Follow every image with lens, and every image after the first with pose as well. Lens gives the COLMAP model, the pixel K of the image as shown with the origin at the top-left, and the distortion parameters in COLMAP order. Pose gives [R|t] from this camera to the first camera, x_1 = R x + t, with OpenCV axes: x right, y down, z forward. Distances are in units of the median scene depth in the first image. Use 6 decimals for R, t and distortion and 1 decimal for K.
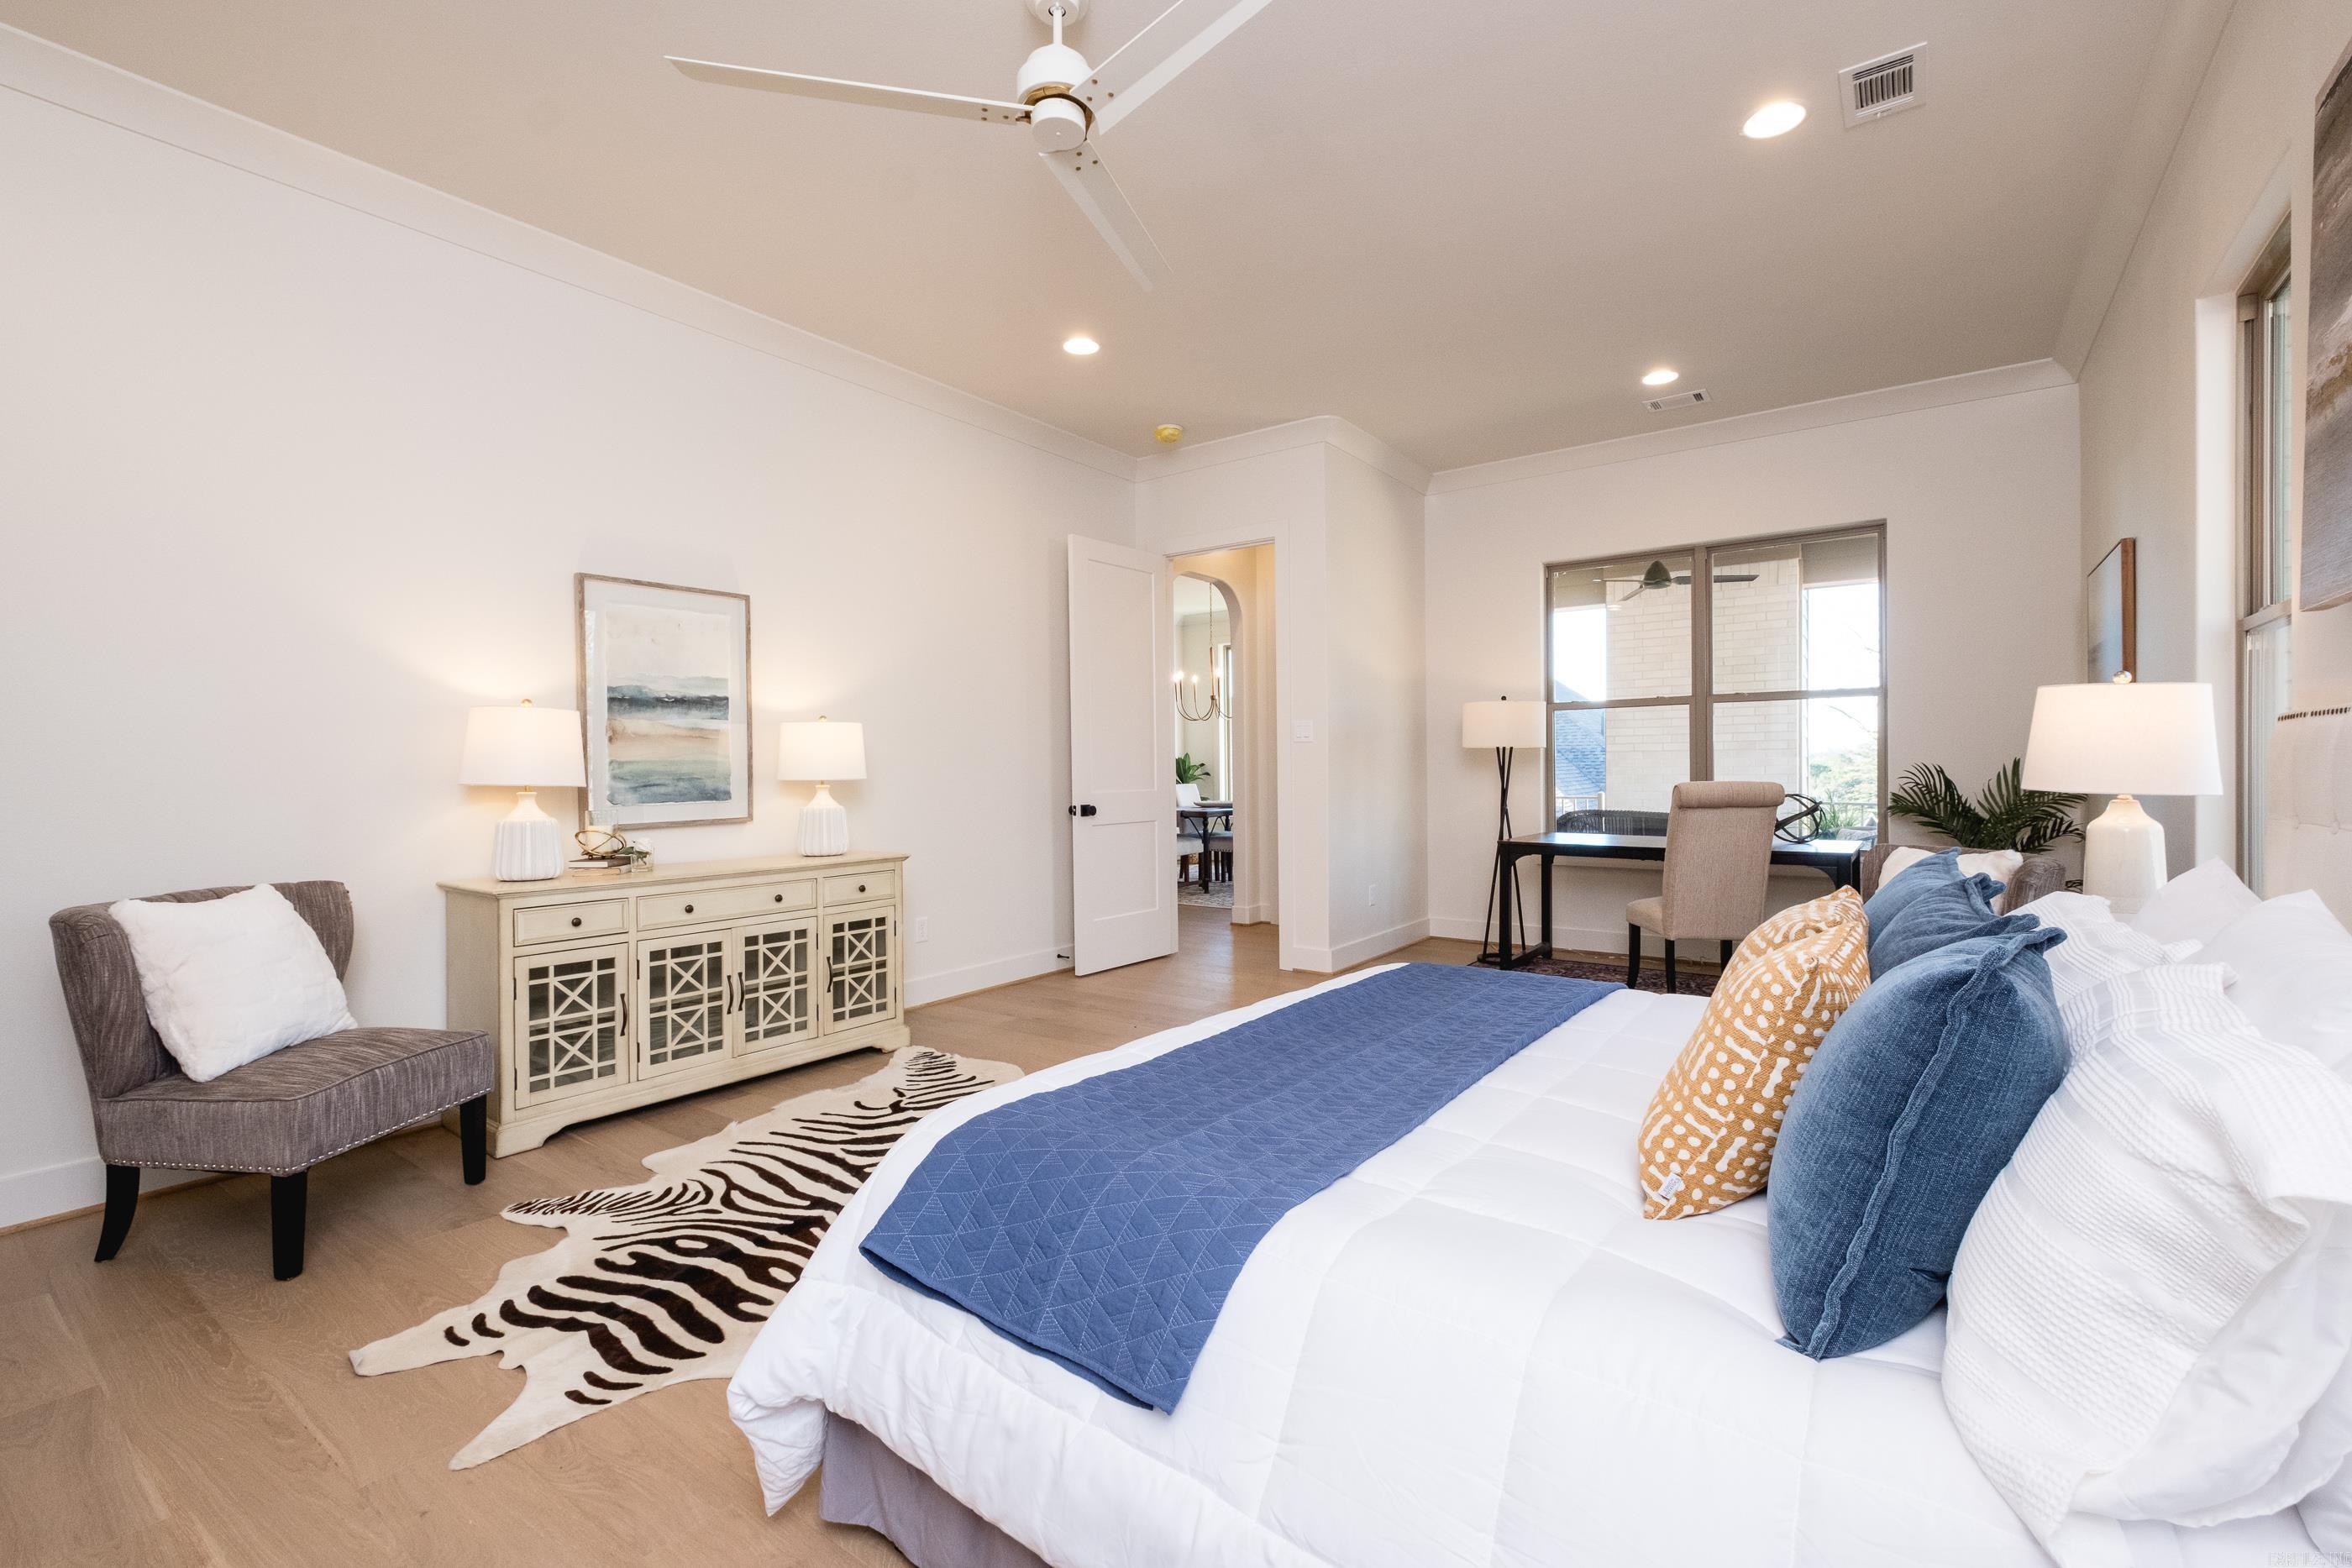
lens RADIAL K [[1026.4, 0, 1192.7], [0, 1026.4, 783.8], [0, 0, 1]] dist [0.002164, -0.002894]
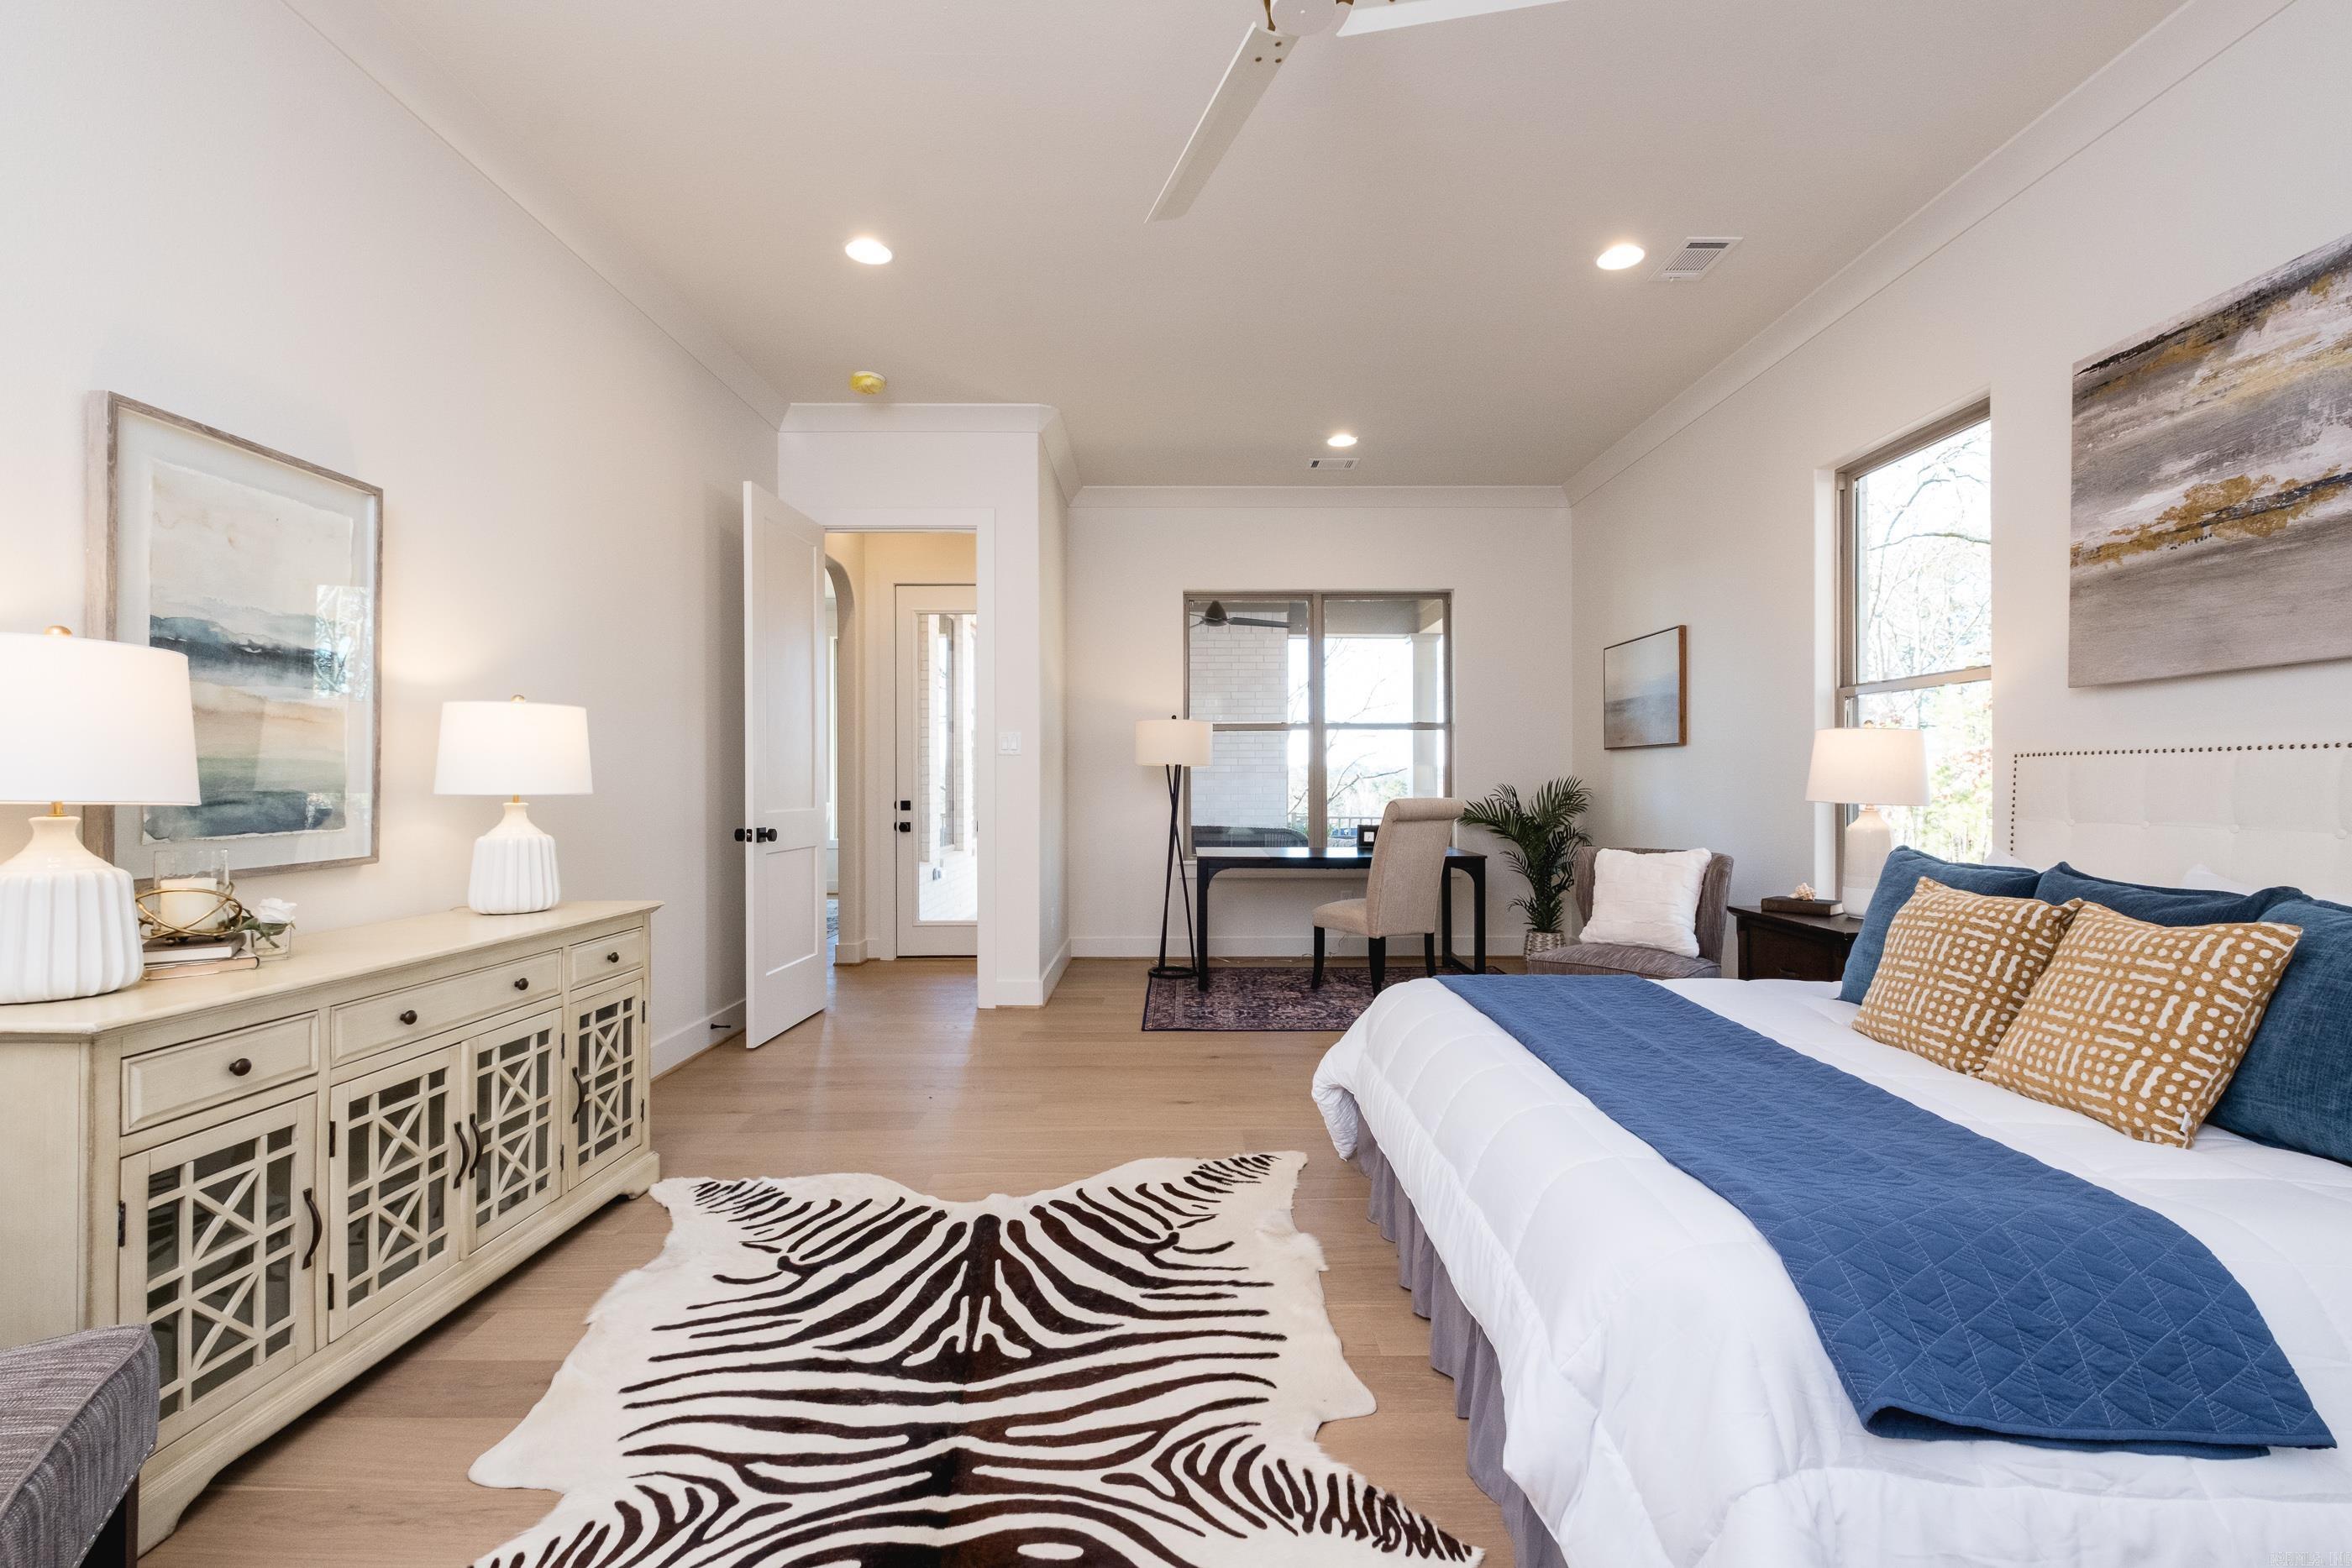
lens RADIAL K [[1026.4, 0, 1176.9], [0, 1026.4, 781.7], [0, 0, 1]] dist [0.002164, -0.002894]
pose [[0.808520, 0.010683, 0.588371, -0.466377], [0.001914, 0.999782, -0.020784, 0.002570], [-0.588465, 0.017930, 0.808324, 0.269875]]
